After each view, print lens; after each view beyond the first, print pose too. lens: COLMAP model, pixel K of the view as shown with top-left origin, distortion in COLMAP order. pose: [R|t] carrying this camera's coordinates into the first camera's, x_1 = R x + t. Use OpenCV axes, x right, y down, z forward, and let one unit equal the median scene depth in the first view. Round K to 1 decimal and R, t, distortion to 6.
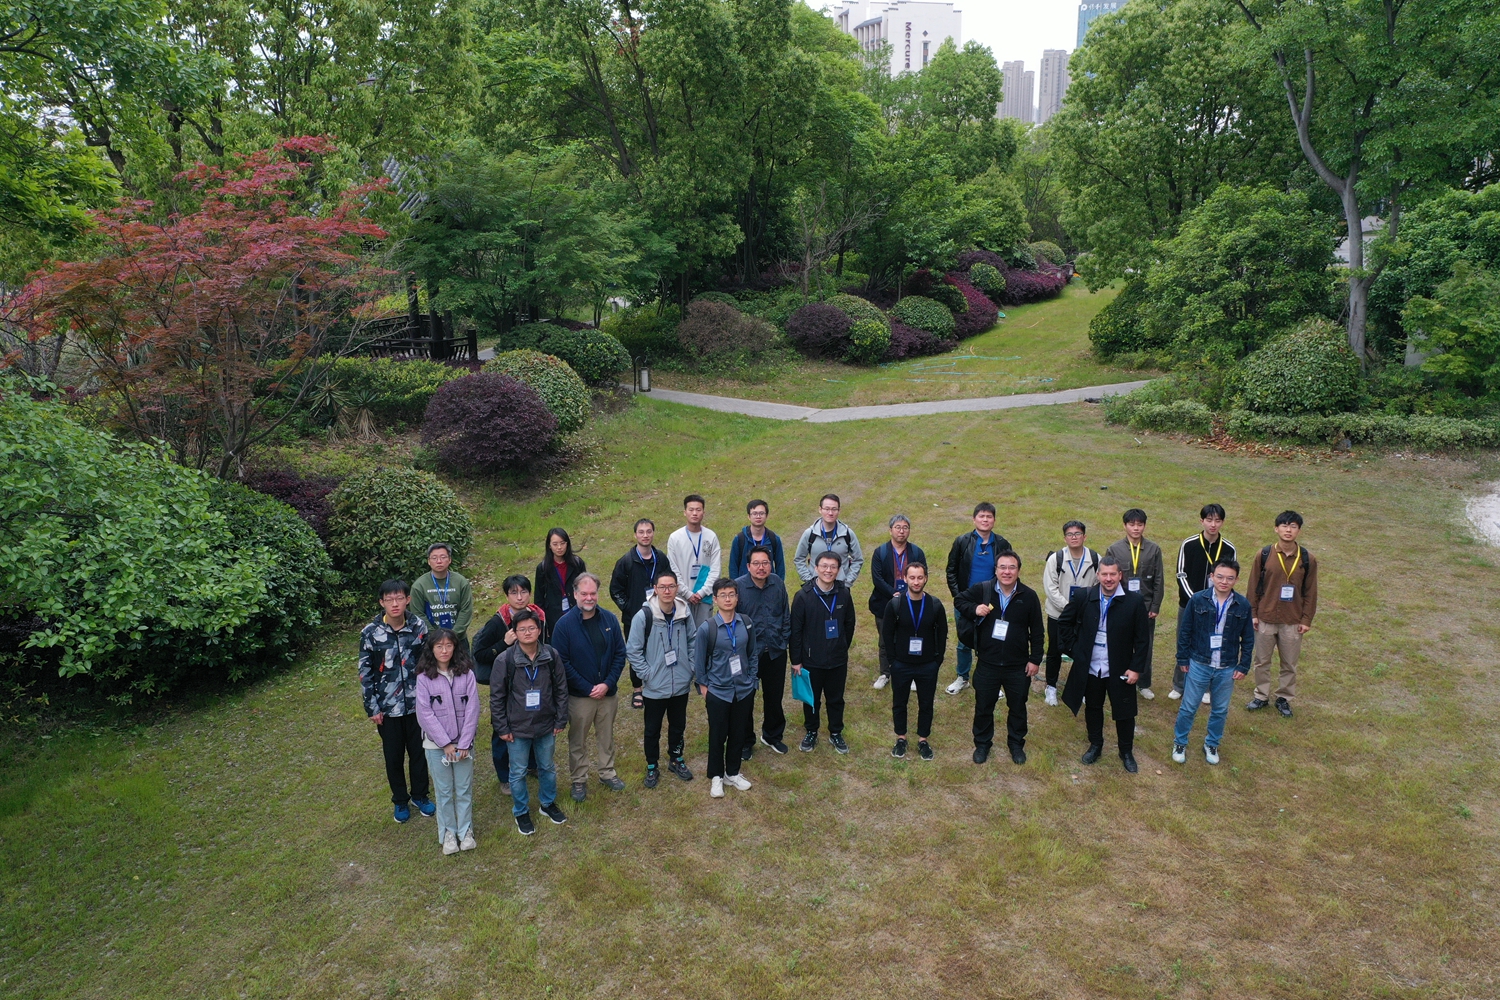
lens RADIAL K [[1177.2, 0, 747.8], [0, 1177.2, 486.2], [0, 0, 1]] dist [-0.001633, 0.006683]
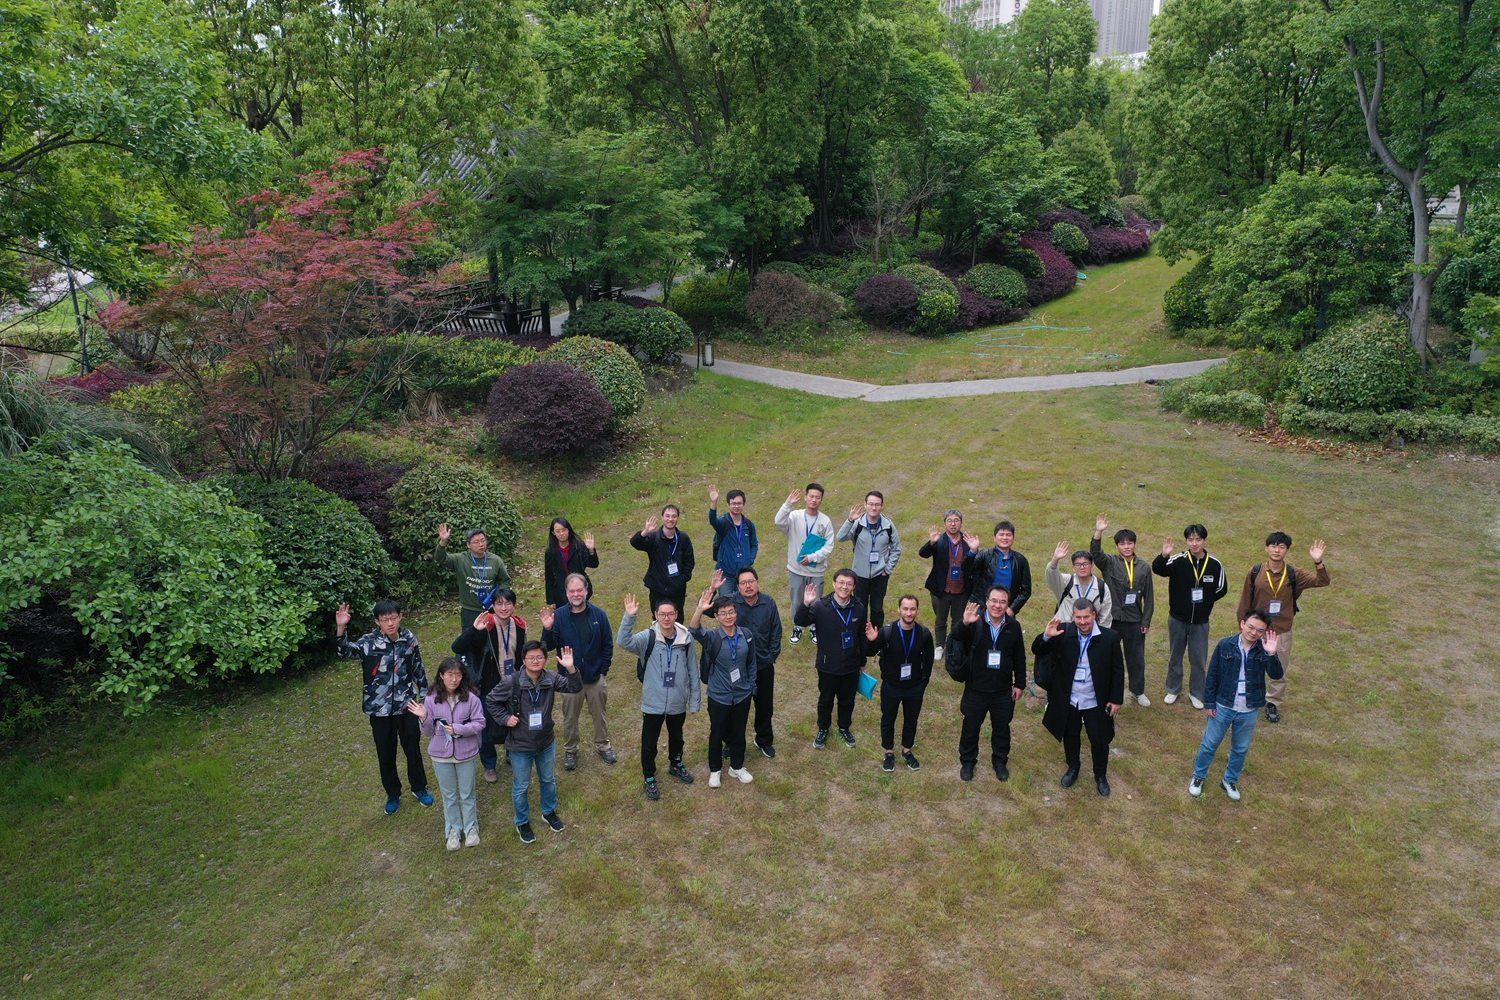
lens RADIAL K [[1177.2, 0, 751.8], [0, 1177.2, 486.3], [0, 0, 1]] dist [-0.001633, 0.006683]
pose [[0.996755, 0.025828, -0.076244, 0.043691], [-0.021421, 0.998083, 0.058058, -0.049046], [0.077598, -0.056236, 0.995397, -0.038825]]
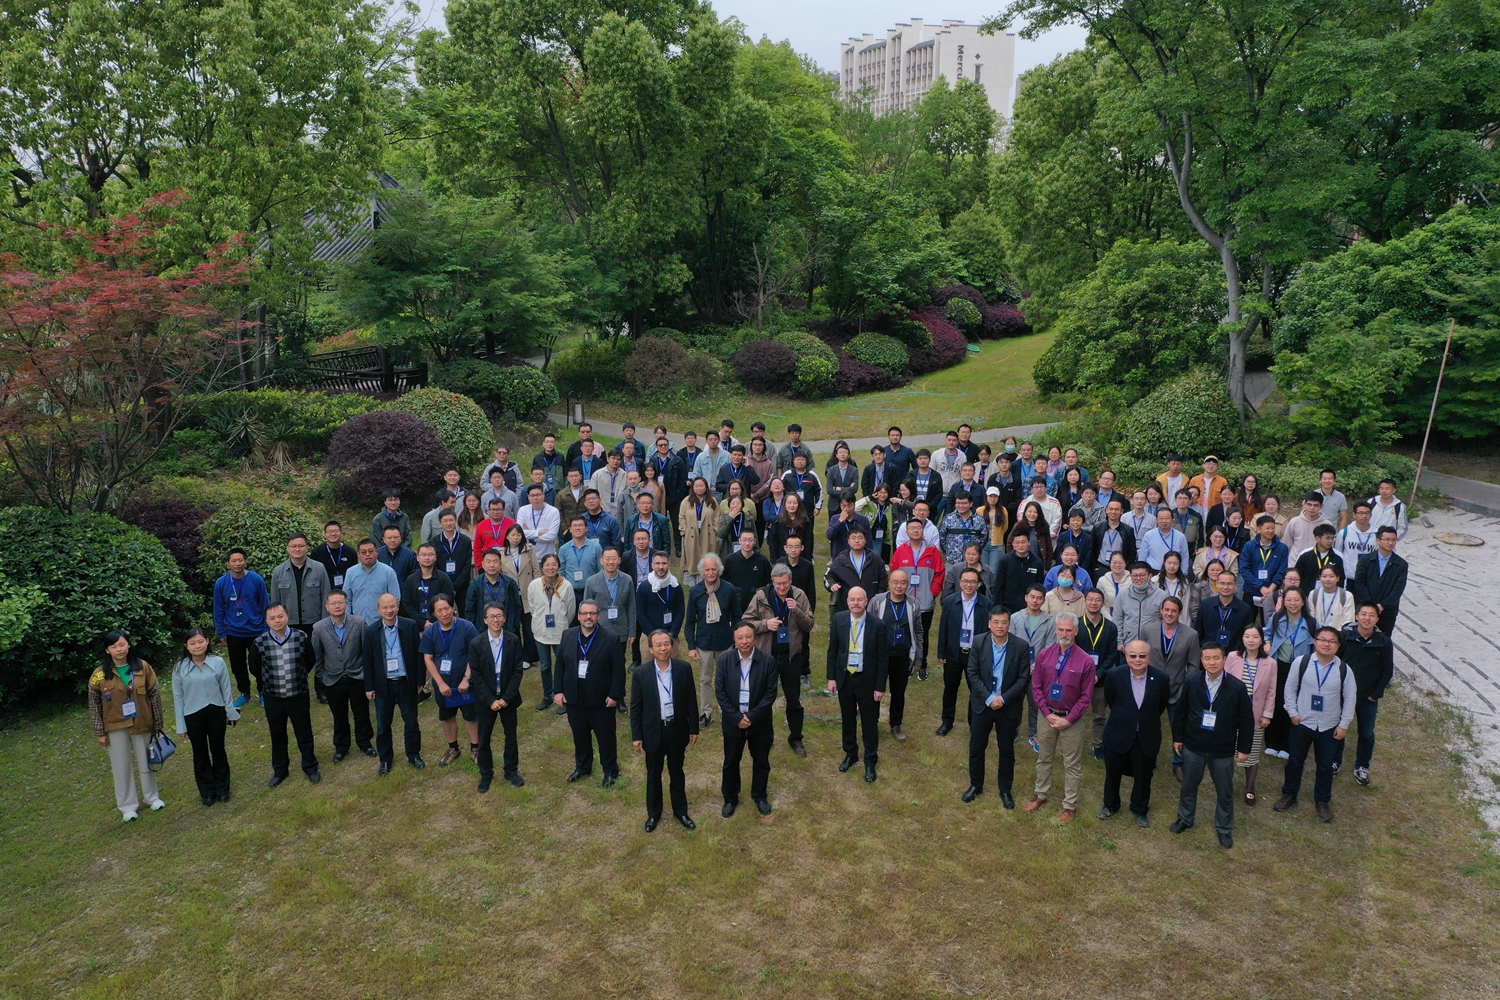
lens RADIAL K [[1177.2, 0, 748.7], [0, 1177.2, 485.0], [0, 0, 1]] dist [-0.001633, 0.006683]
pose [[0.998873, 0.020607, -0.042753, 0.152860], [-0.021277, 0.999657, -0.015279, -0.018385], [0.042423, 0.016171, 0.998969, -0.061301]]
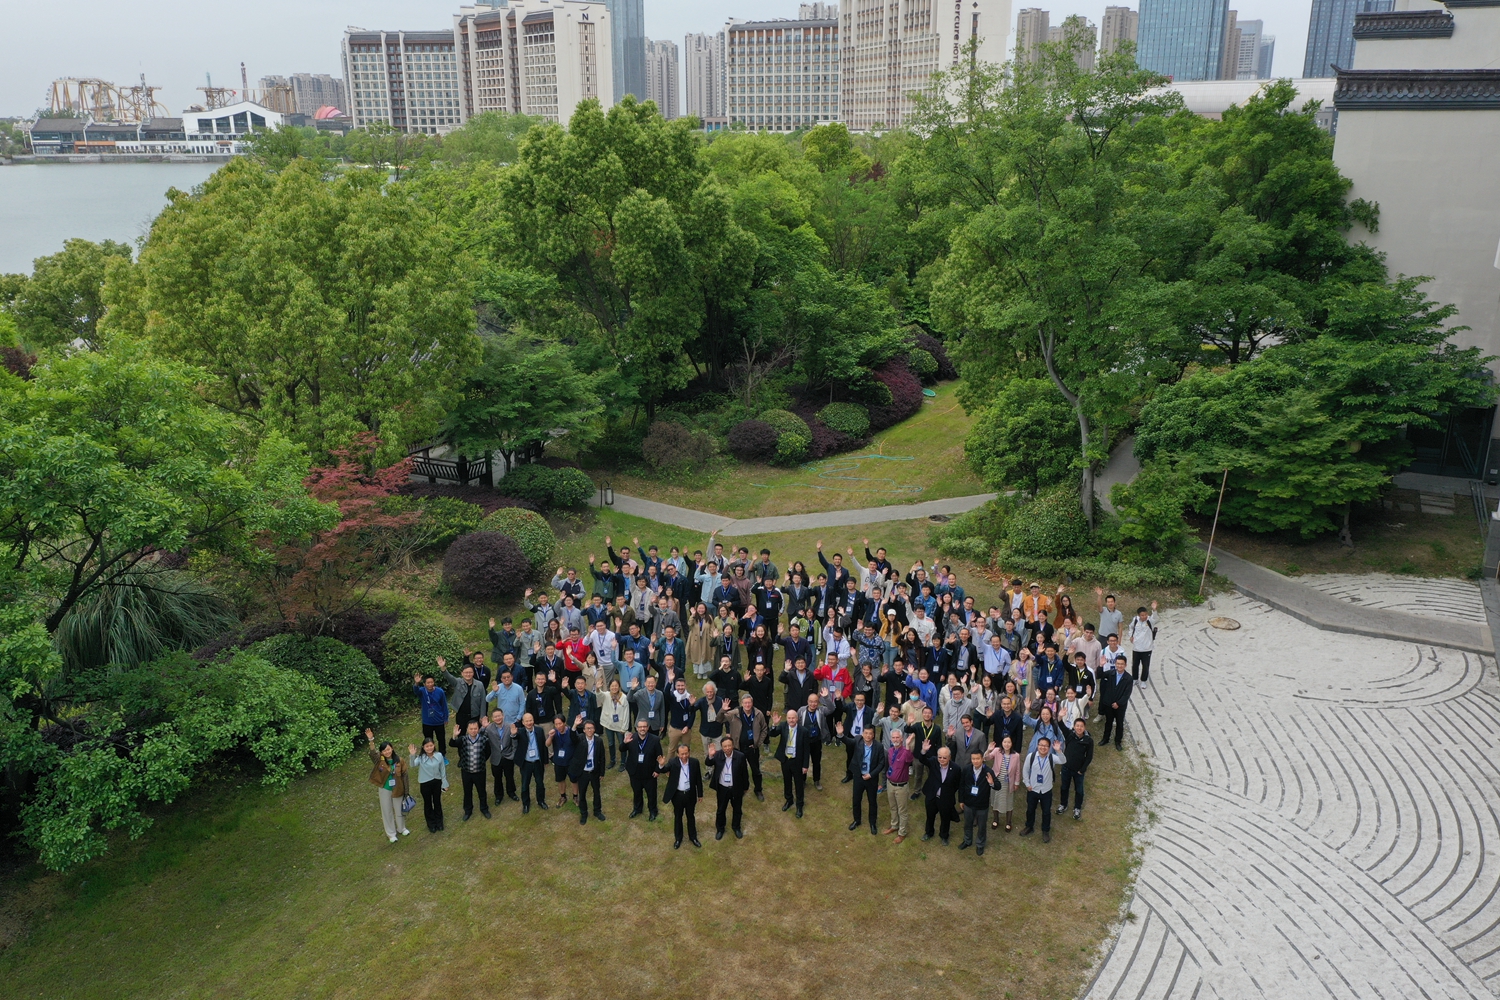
lens RADIAL K [[1177.2, 0, 752.7], [0, 1177.2, 472.5], [0, 0, 1]] dist [-0.001633, 0.006683]
pose [[0.999007, 0.024720, -0.037067, 0.182383], [-0.023675, 0.999317, 0.028369, -0.222137], [0.037743, -0.027464, 0.998910, -0.522952]]
